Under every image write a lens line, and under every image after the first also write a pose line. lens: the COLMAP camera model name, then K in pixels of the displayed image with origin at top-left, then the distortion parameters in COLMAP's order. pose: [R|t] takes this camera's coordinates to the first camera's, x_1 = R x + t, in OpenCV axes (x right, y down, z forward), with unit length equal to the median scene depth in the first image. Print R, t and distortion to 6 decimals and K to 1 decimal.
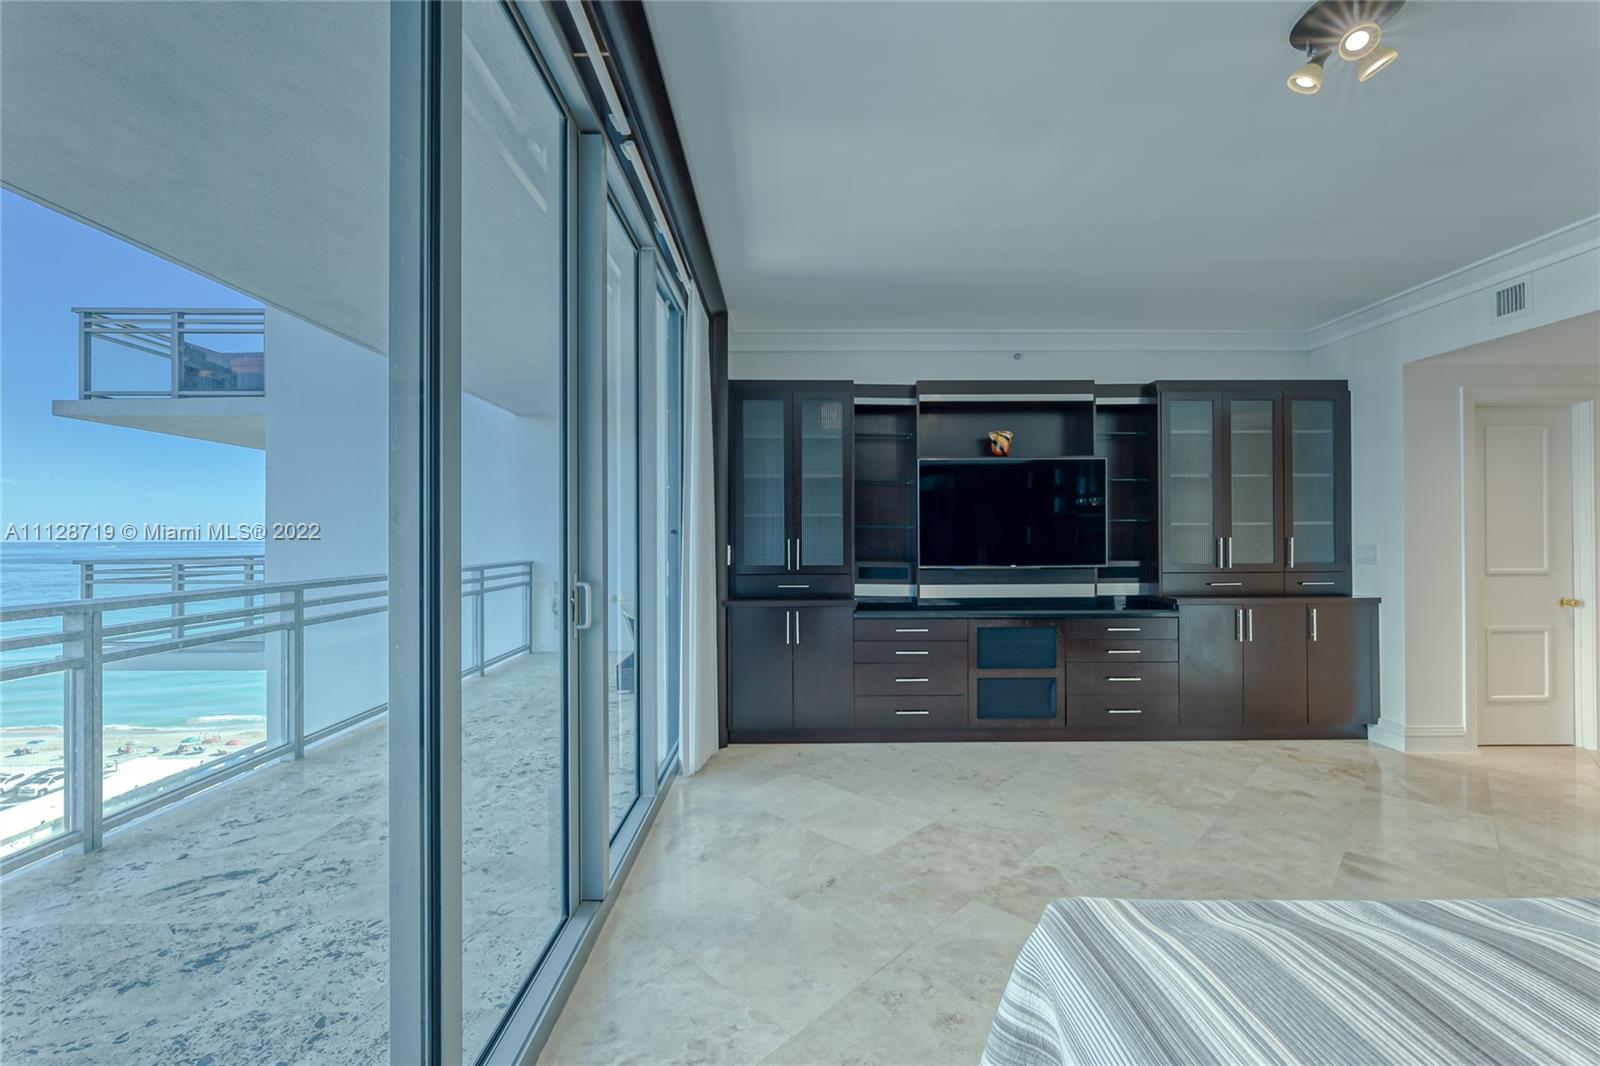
lens RADIAL K [[648.6, 0, 789.5], [0, 648.6, 525.9], [0, 0, 1]] dist [0.001713, -0.000820]
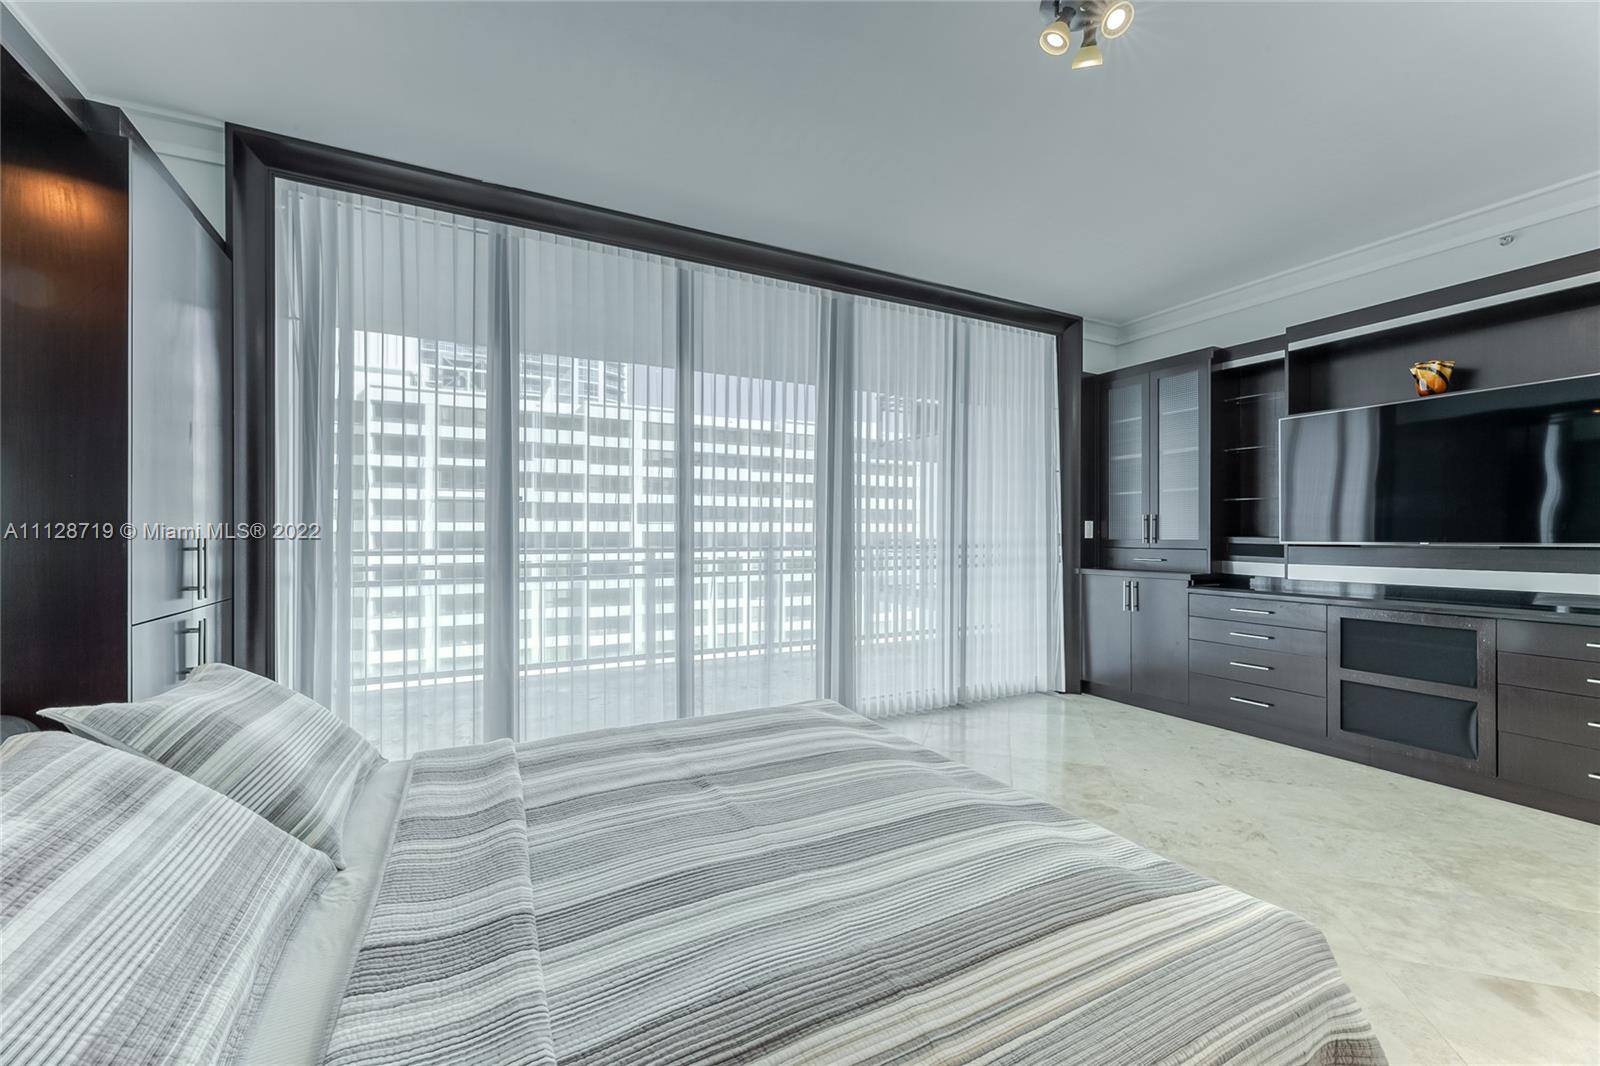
lens RADIAL K [[648.6, 0, 799.2], [0, 648.6, 533.7], [0, 0, 1]] dist [0.001713, -0.000820]
pose [[0.465890, 0.009468, -0.884792, 0.742461], [0.013982, 0.999739, 0.018060, 0.034784], [0.884732, -0.020785, 0.465636, 0.044854]]
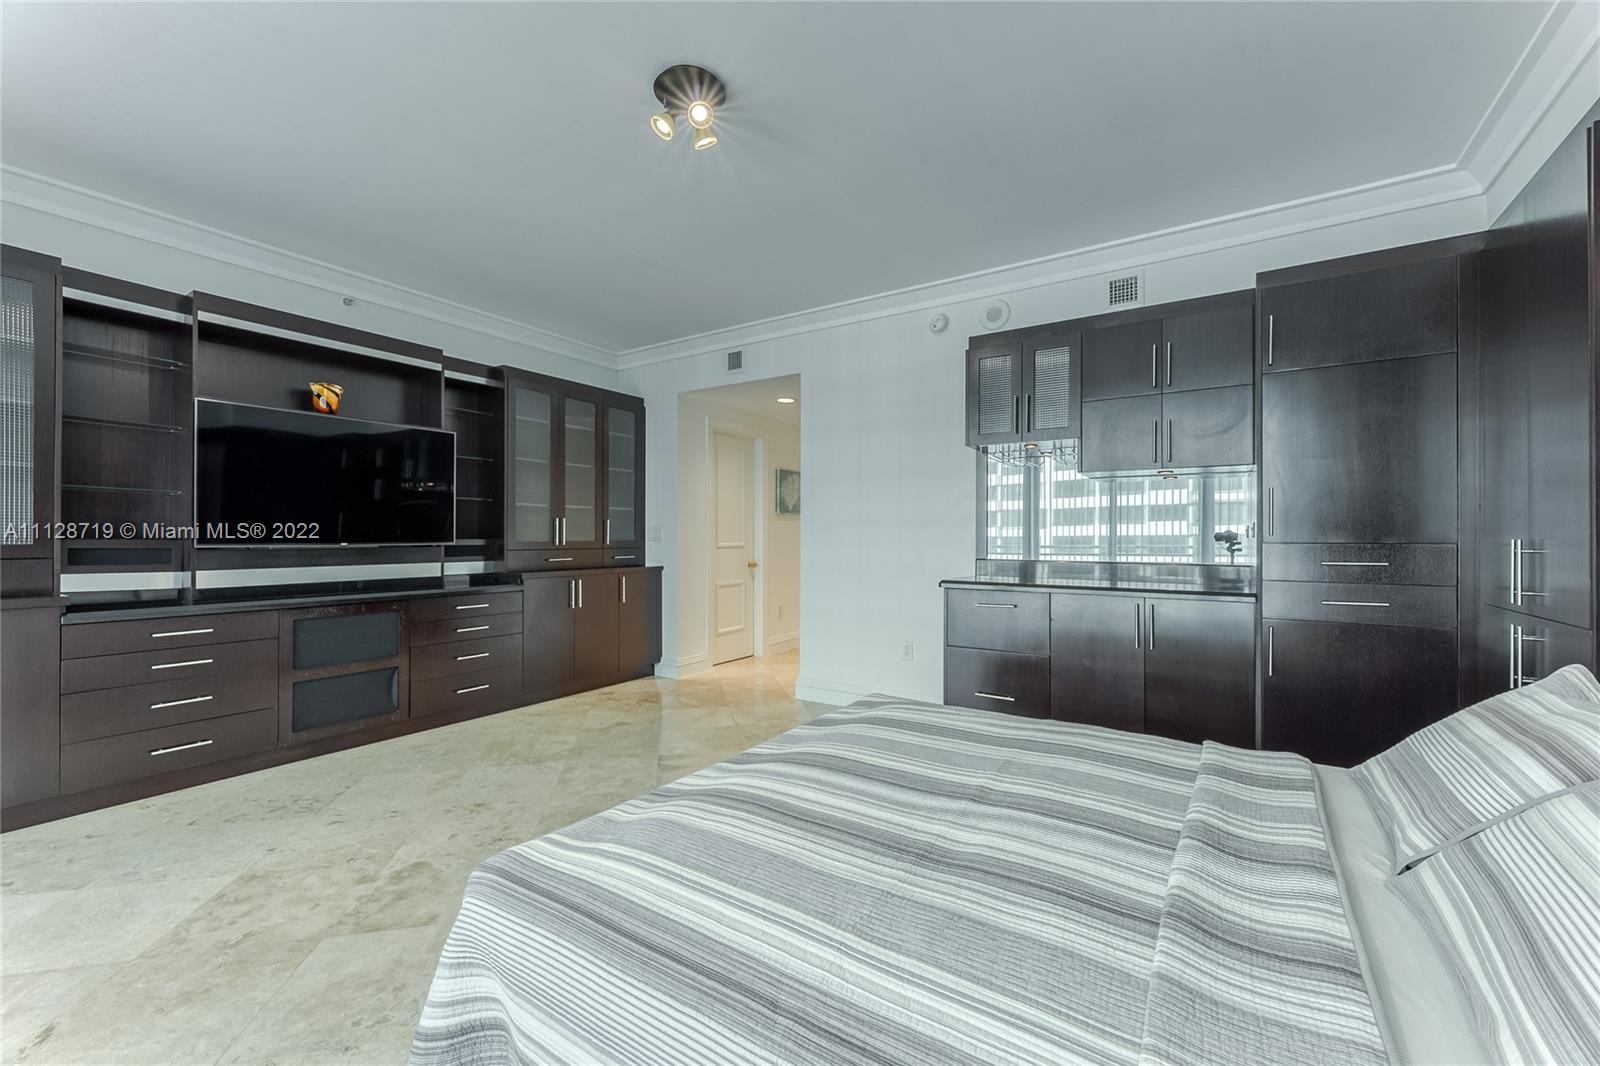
lens RADIAL K [[648.6, 0, 793.0], [0, 648.6, 527.7], [0, 0, 1]] dist [0.001713, -0.000820]
pose [[0.556276, 0.020149, 0.830753, -0.039778], [-0.024105, 0.999677, -0.008105, 0.042666], [-0.830648, -0.015516, 0.556582, 0.059598]]
